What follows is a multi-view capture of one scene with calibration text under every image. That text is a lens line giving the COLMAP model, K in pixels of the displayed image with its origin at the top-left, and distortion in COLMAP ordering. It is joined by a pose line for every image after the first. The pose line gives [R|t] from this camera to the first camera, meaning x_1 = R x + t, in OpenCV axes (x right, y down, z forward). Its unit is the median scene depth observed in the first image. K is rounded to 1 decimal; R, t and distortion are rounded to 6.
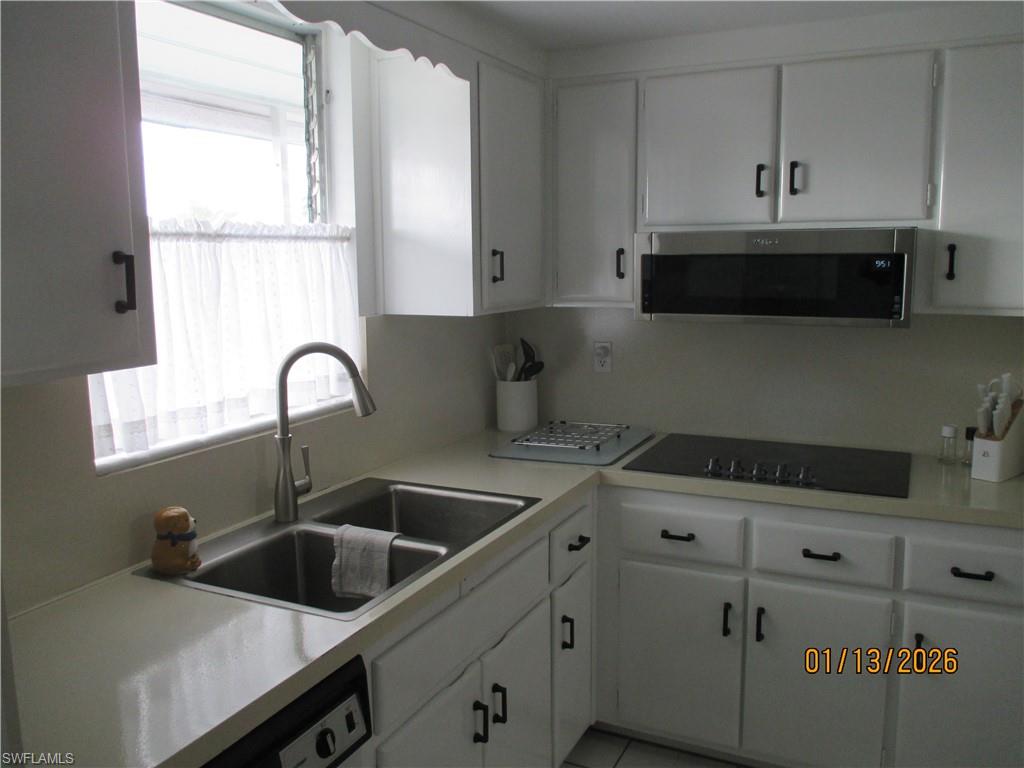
lens RADIAL K [[858.2, 0, 514.2], [0, 858.2, 387.7], [0, 0, 1]] dist [-0.014147, 0.001809]
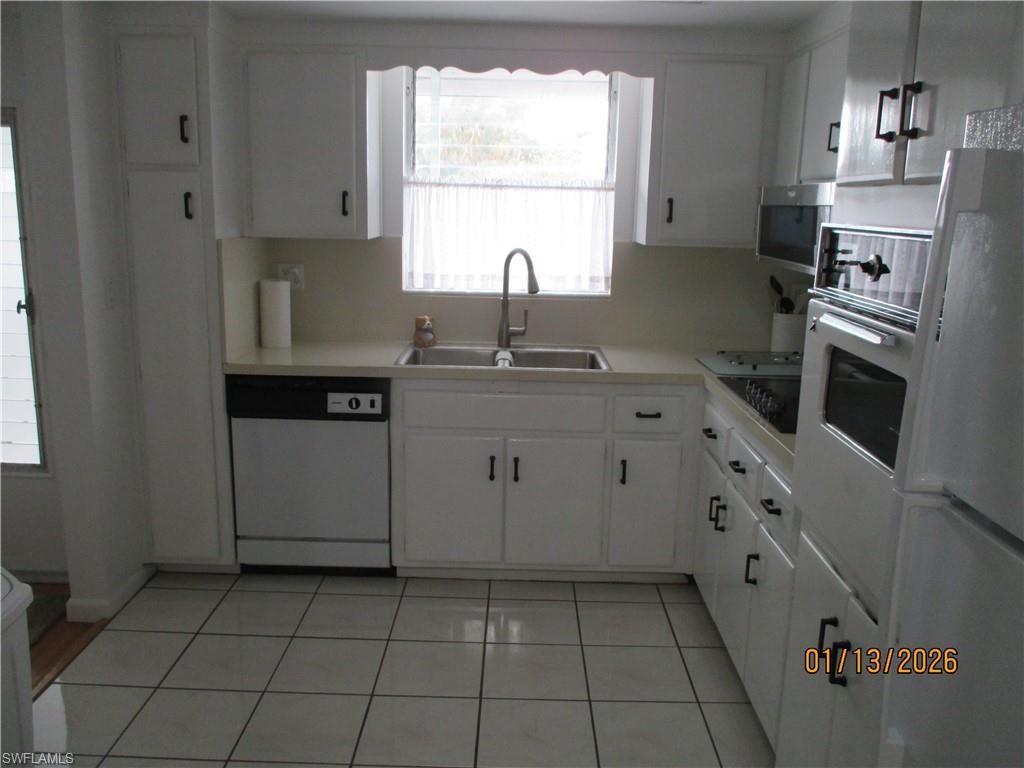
lens RADIAL K [[858.2, 0, 510.2], [0, 858.2, 386.2], [0, 0, 1]] dist [-0.014147, 0.001809]
pose [[0.435980, 0.209720, -0.875179, 1.430209], [-0.167811, 0.974358, 0.149889, -0.038352], [0.884172, 0.081516, 0.459994, 0.209027]]
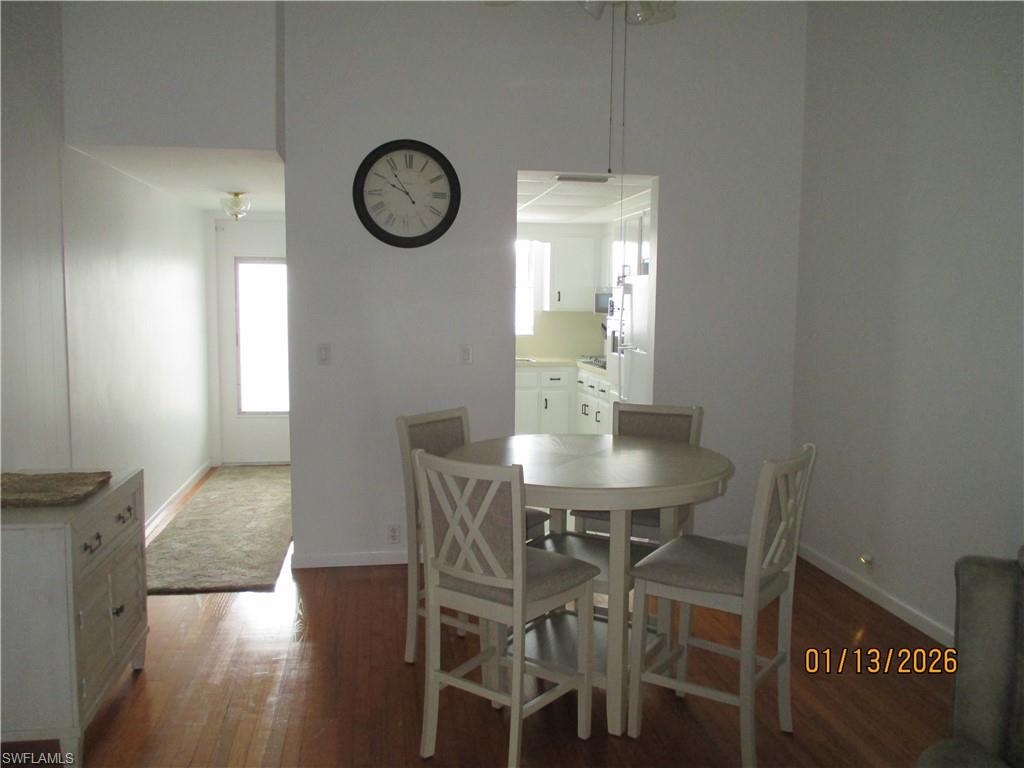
lens RADIAL K [[858.2, 0, 509.2], [0, 858.2, 385.7], [0, 0, 1]] dist [-0.014147, 0.001809]
pose [[0.574053, 0.097688, -0.812970, 3.371885], [-0.141340, 0.989776, 0.019130, 0.217057], [0.806527, 0.103923, 0.581991, -1.394534]]
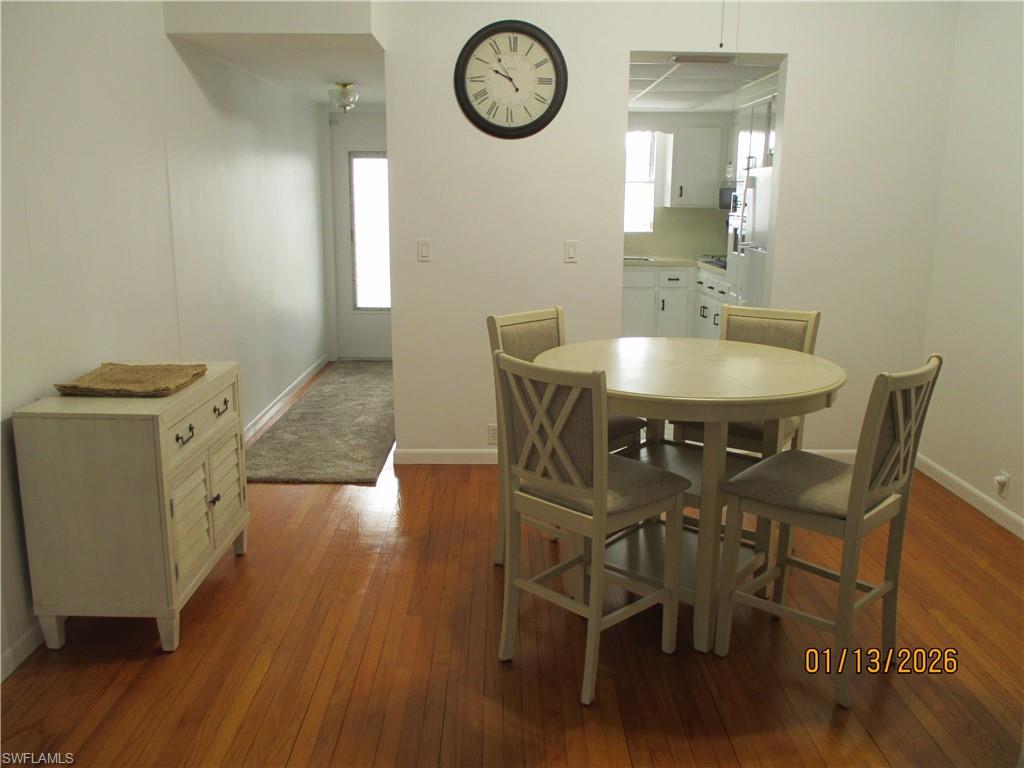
lens RADIAL K [[858.2, 0, 510.2], [0, 858.2, 380.1], [0, 0, 1]] dist [-0.014147, 0.001809]
pose [[0.446197, 0.202373, -0.871753, 3.340412], [-0.150900, 0.977163, 0.149607, 0.209068], [0.882121, 0.064793, 0.466545, -1.289549]]
